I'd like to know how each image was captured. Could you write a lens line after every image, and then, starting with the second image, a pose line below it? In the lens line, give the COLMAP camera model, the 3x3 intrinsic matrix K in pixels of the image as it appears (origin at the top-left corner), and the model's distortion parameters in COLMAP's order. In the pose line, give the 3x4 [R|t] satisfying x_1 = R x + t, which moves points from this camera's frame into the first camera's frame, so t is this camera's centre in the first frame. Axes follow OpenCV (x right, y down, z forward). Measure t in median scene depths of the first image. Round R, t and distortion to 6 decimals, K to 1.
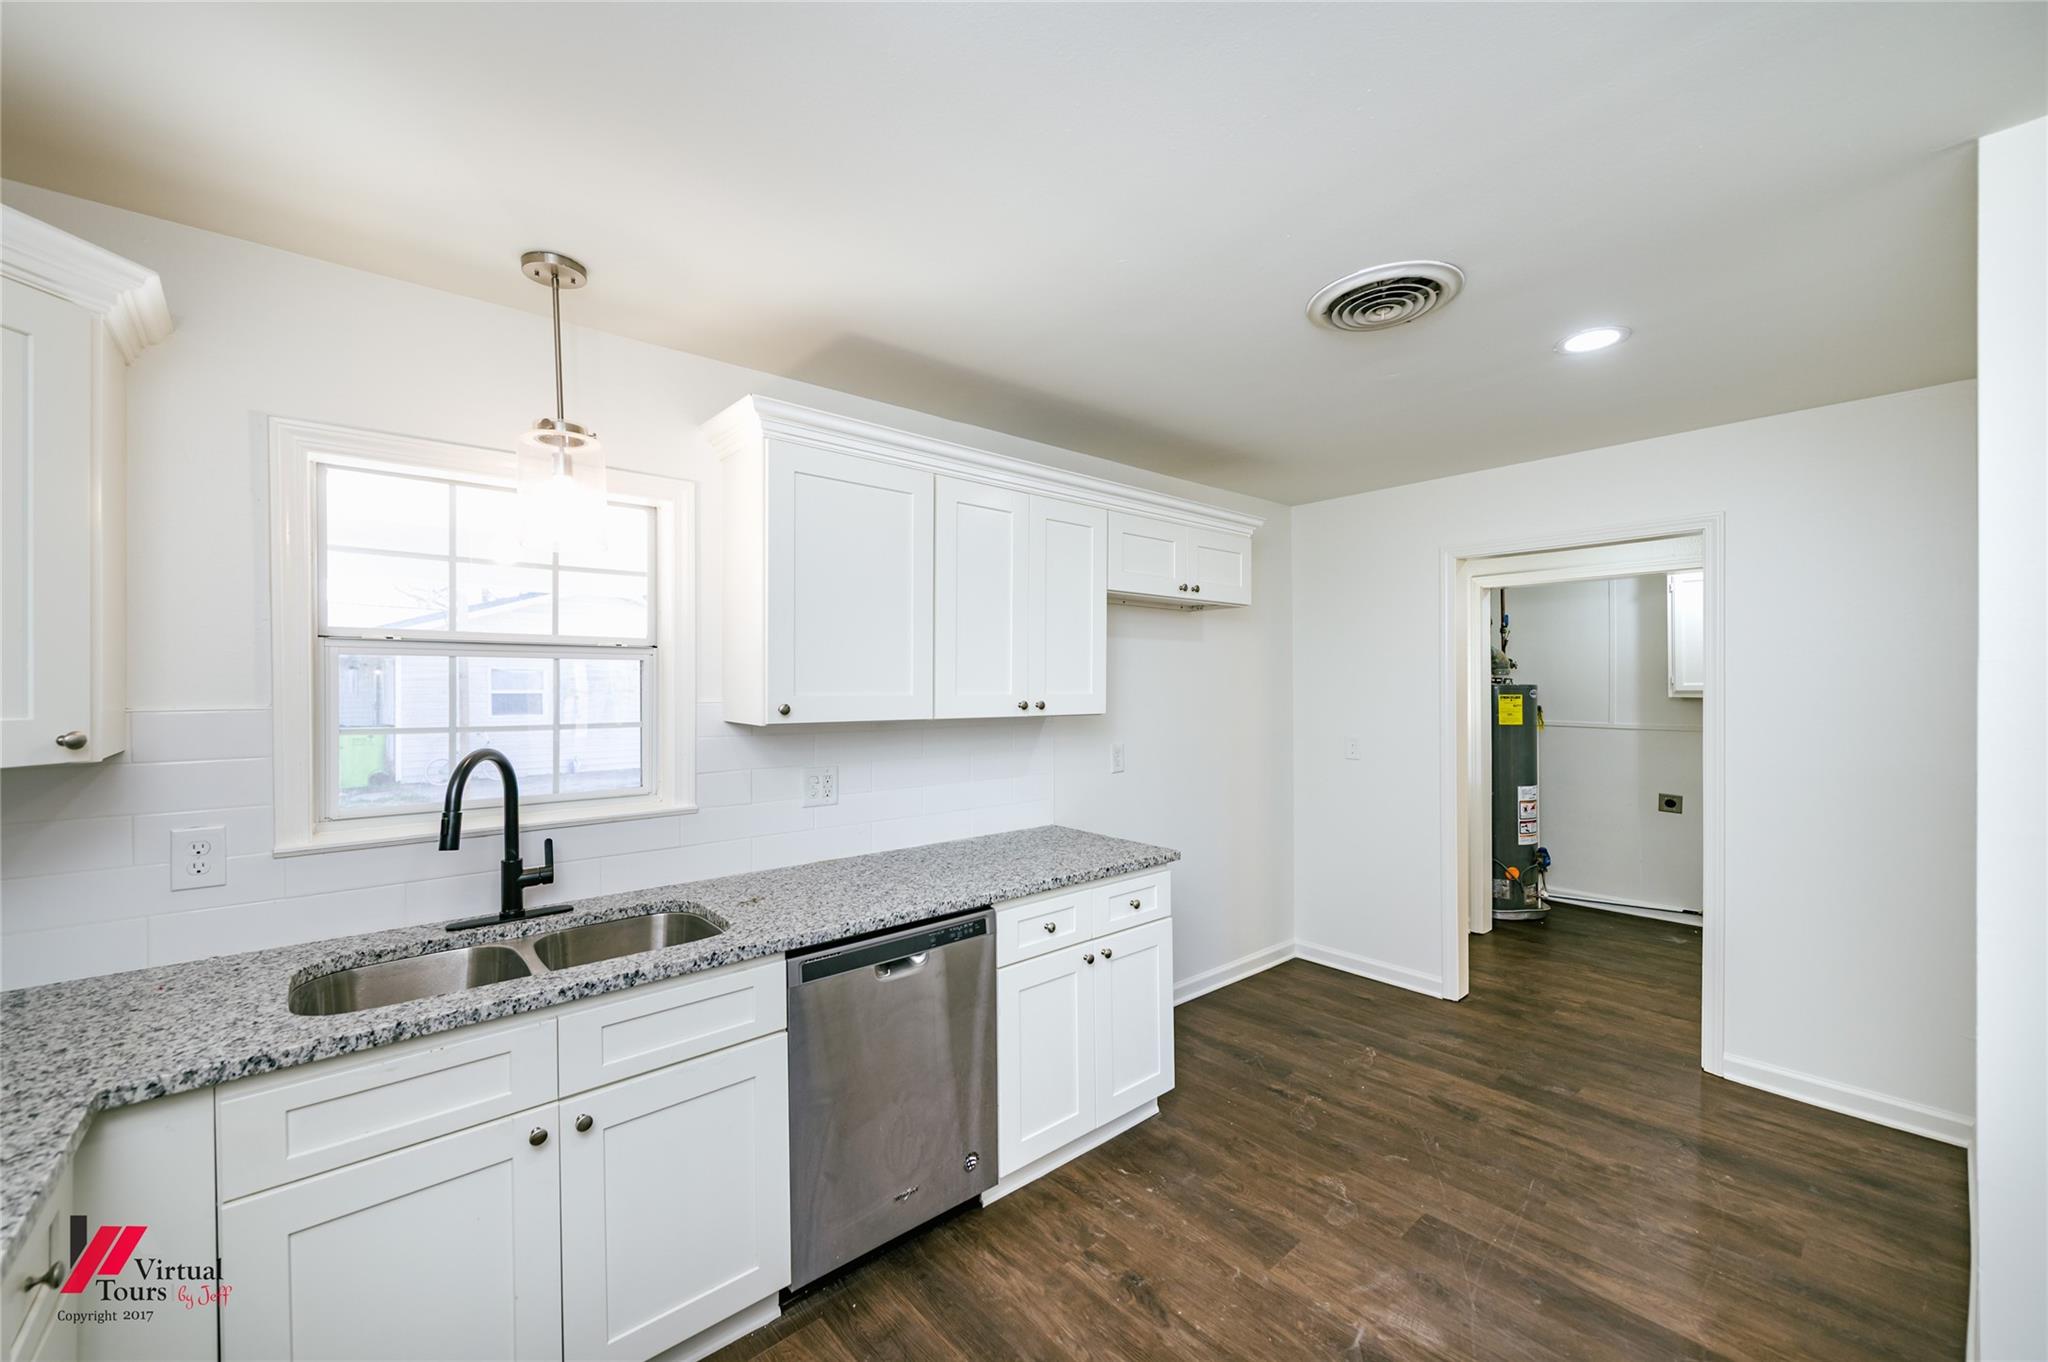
lens RADIAL K [[814.0, 0, 1019.8], [0, 814.0, 674.5], [0, 0, 1]] dist [0.000955, 0.000277]
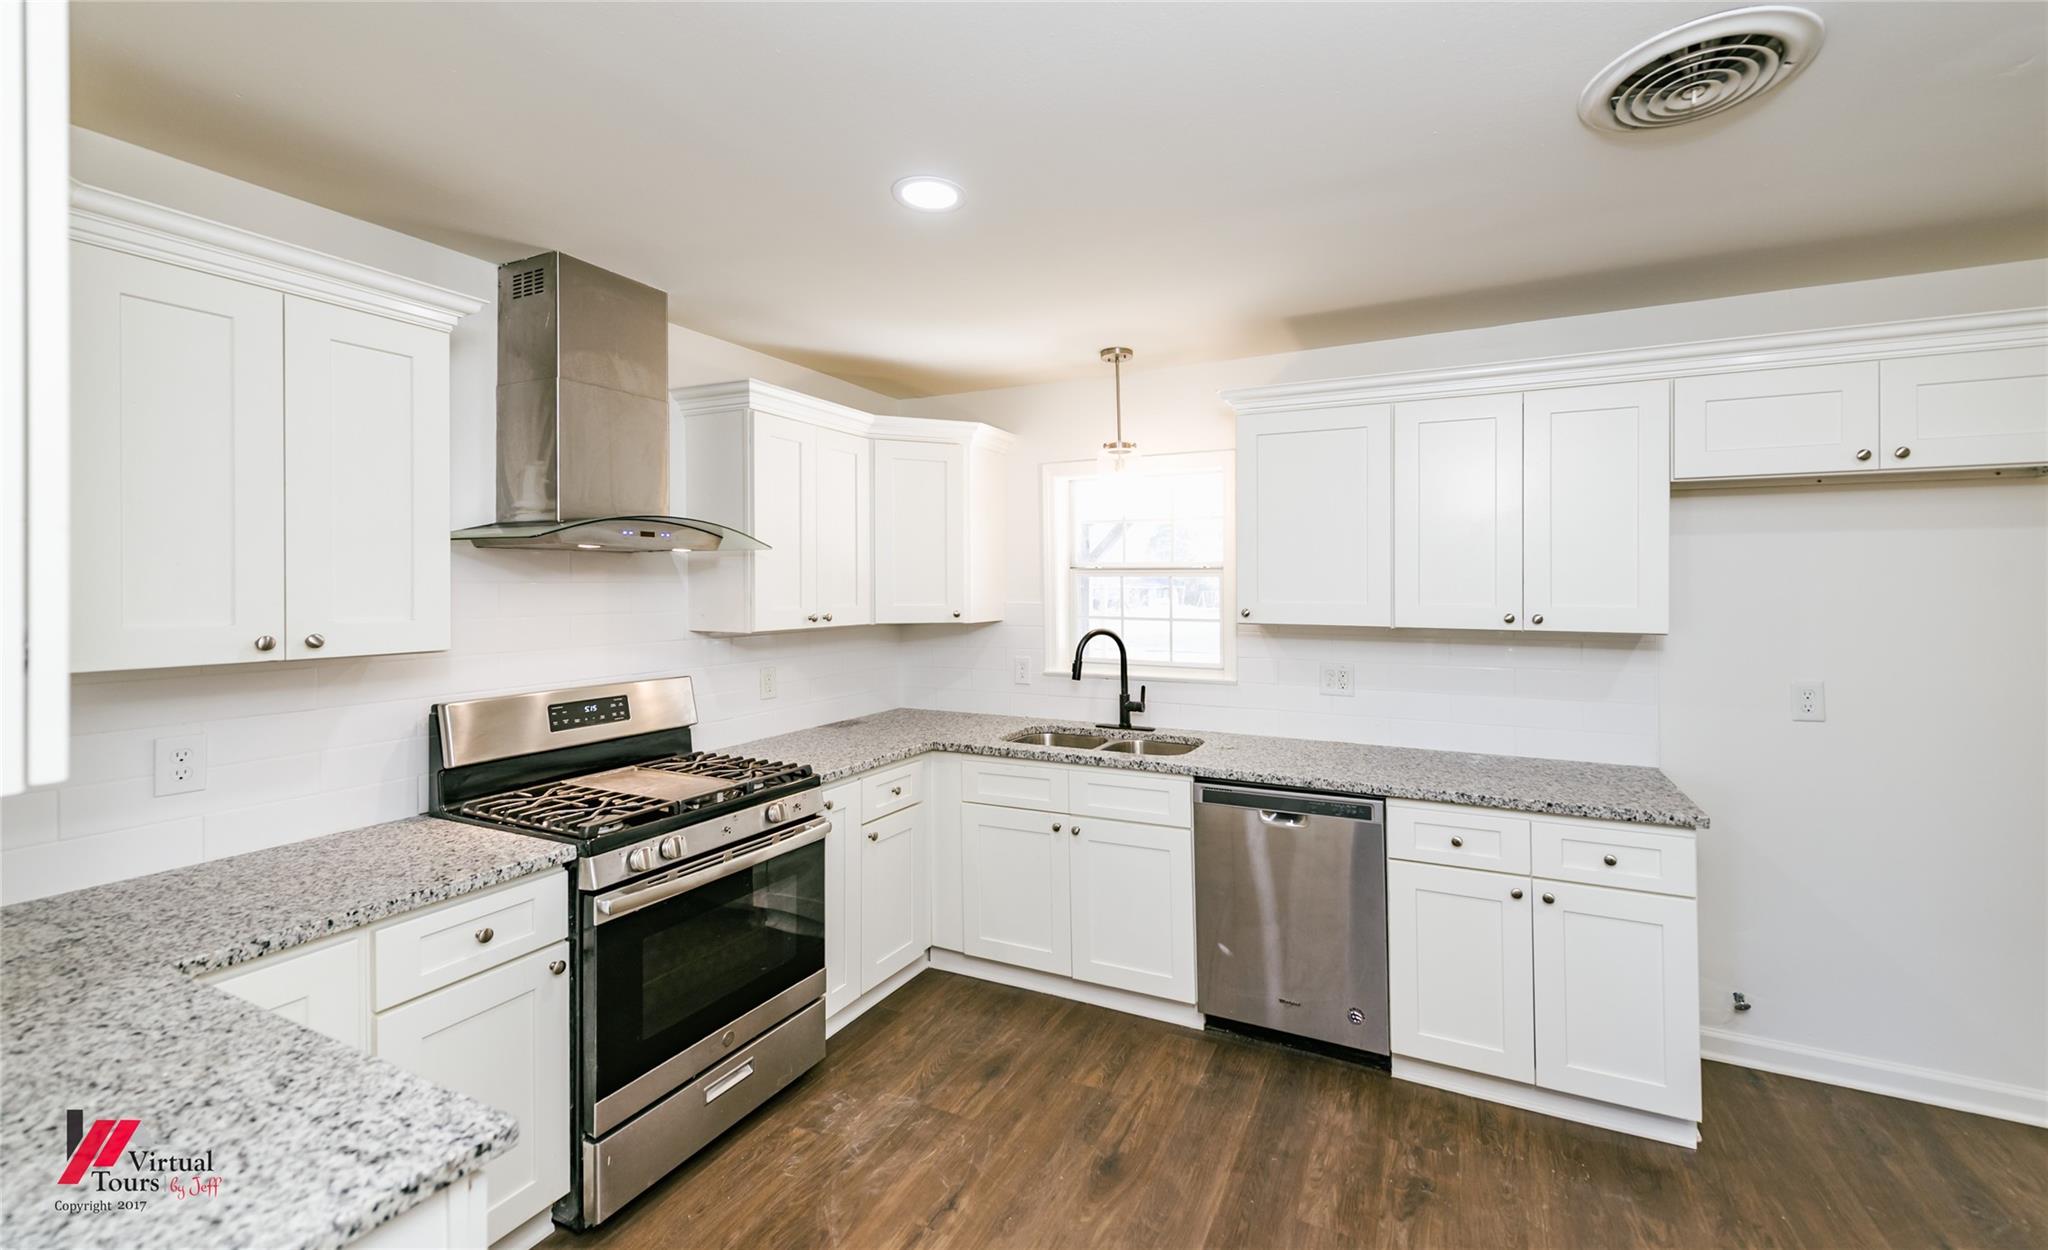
lens RADIAL K [[812.0, 0, 1021.5], [0, 812.0, 577.6], [0, 0, 1]] dist [0.002927, -0.000143]
pose [[0.364818, -0.010730, -0.931017, 0.899869], [0.008970, 0.999928, -0.008009, -0.009638], [0.931036, -0.005429, 0.364888, 0.166766]]
